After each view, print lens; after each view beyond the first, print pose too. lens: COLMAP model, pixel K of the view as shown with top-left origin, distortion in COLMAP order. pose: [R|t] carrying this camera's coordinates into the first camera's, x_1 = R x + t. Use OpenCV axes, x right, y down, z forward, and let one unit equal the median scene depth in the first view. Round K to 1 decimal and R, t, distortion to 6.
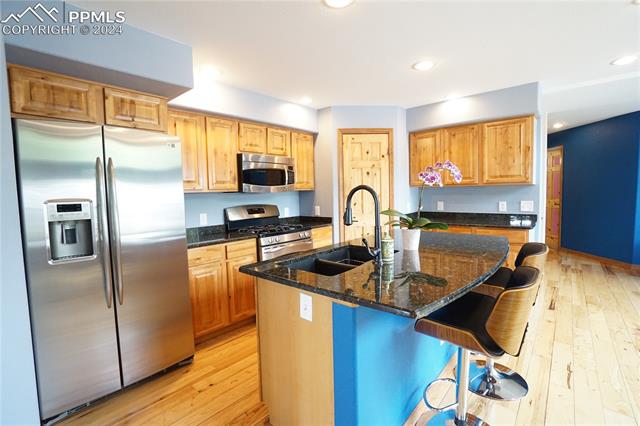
lens RADIAL K [[297.9, 0, 317.6], [0, 297.9, 211.9], [0, 0, 1]] dist [-0.082127, 0.035528]
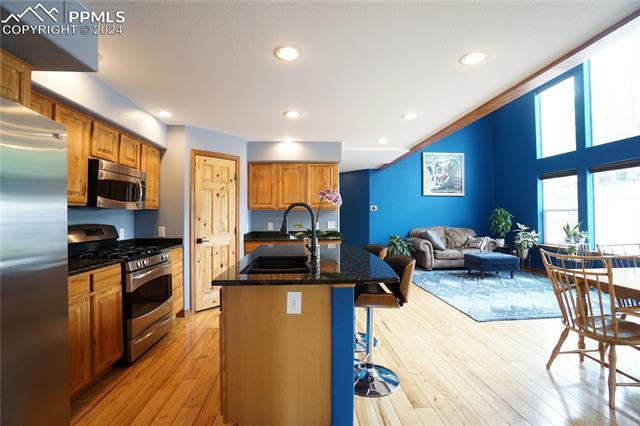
lens RADIAL K [[291.6, 0, 318.0], [0, 291.6, 208.9], [0, 0, 1]] dist [-0.037462, 0.000836]
pose [[0.709182, 0.038872, 0.703953, -0.325924], [0.031759, 0.995704, -0.086977, 0.021059], [-0.704309, 0.084039, 0.704901, 0.031420]]
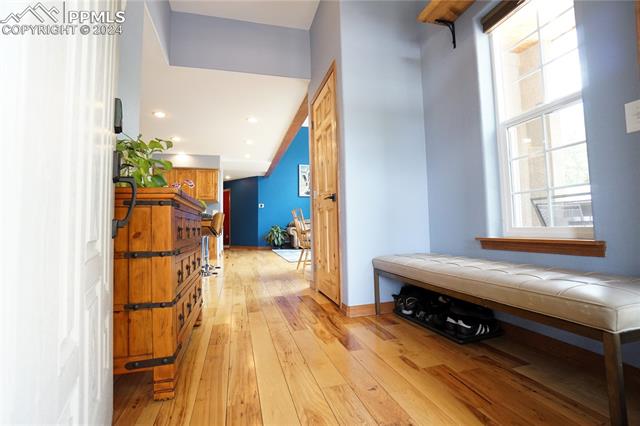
lens RADIAL K [[297.9, 0, 317.6], [0, 297.9, 211.9], [0, 0, 1]] dist [-0.082127, 0.035528]
pose [[0.552160, 0.063603, 0.831309, -0.600699], [0.057918, 0.991751, -0.114347, 0.250634], [-0.831724, 0.111286, 0.543922, -0.727023]]
